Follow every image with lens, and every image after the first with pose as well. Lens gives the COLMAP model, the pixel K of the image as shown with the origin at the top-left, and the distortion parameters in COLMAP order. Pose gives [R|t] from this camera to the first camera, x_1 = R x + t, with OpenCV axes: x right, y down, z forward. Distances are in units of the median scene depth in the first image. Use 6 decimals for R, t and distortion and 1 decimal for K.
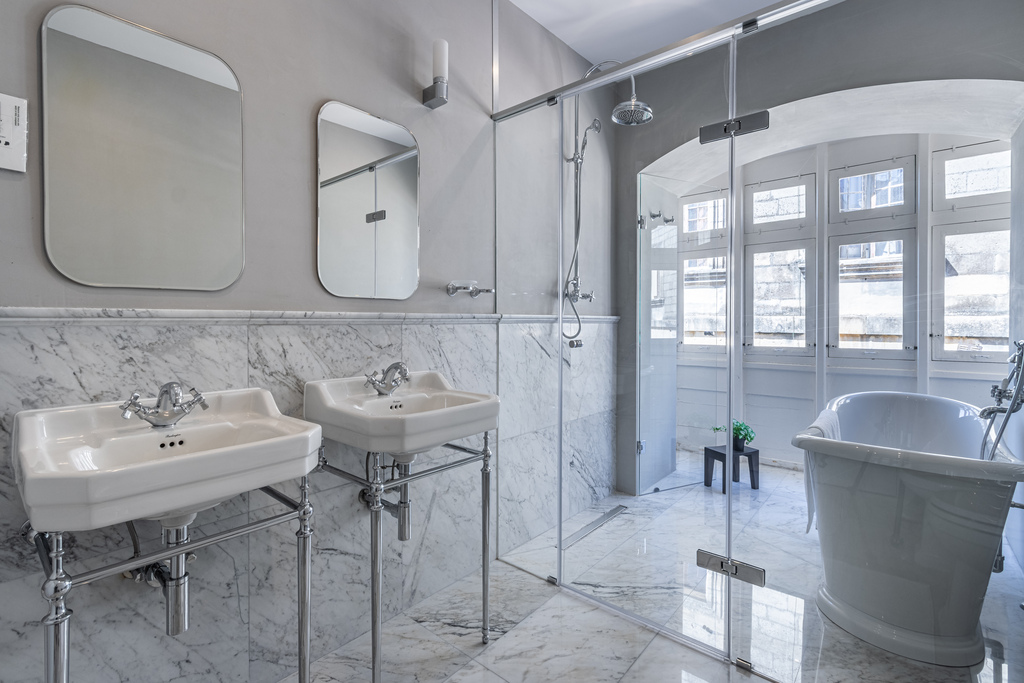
lens RADIAL K [[497.1, 0, 508.7], [0, 497.1, 321.4], [0, 0, 1]] dist [0.001923, -0.000284]
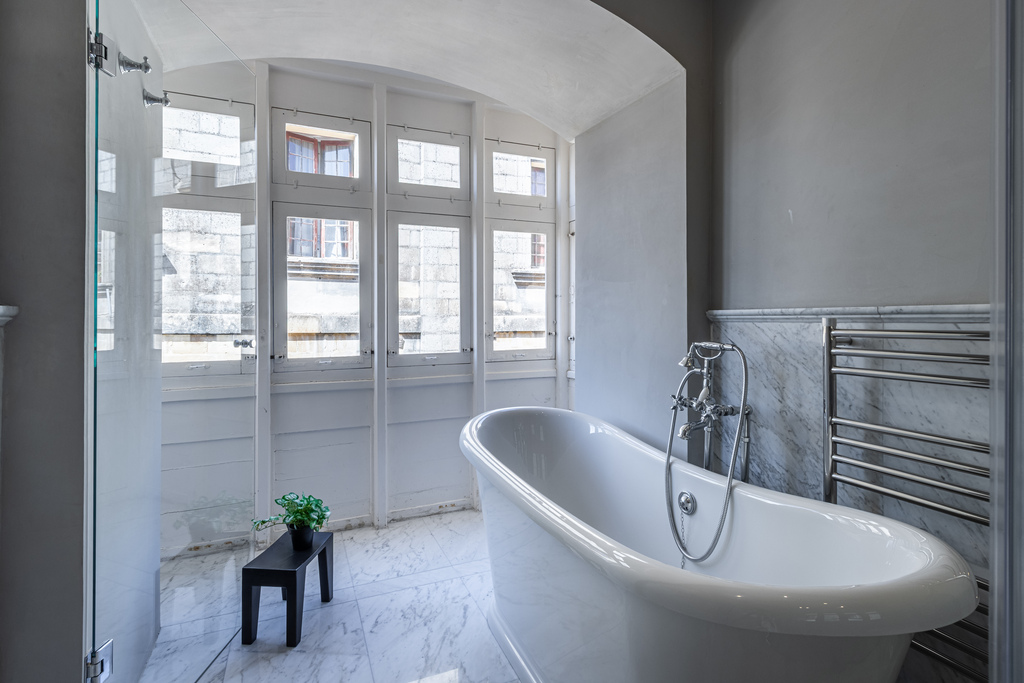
lens RADIAL K [[452.8, 0, 491.9], [0, 452.8, 320.4], [0, 0, 1]] dist [0.002506, 0.000241]
pose [[0.435330, -0.002311, 0.900268, 0.071169], [0.001869, 0.999997, 0.001663, -0.000669], [-0.900269, 0.000958, 0.435333, 0.464813]]
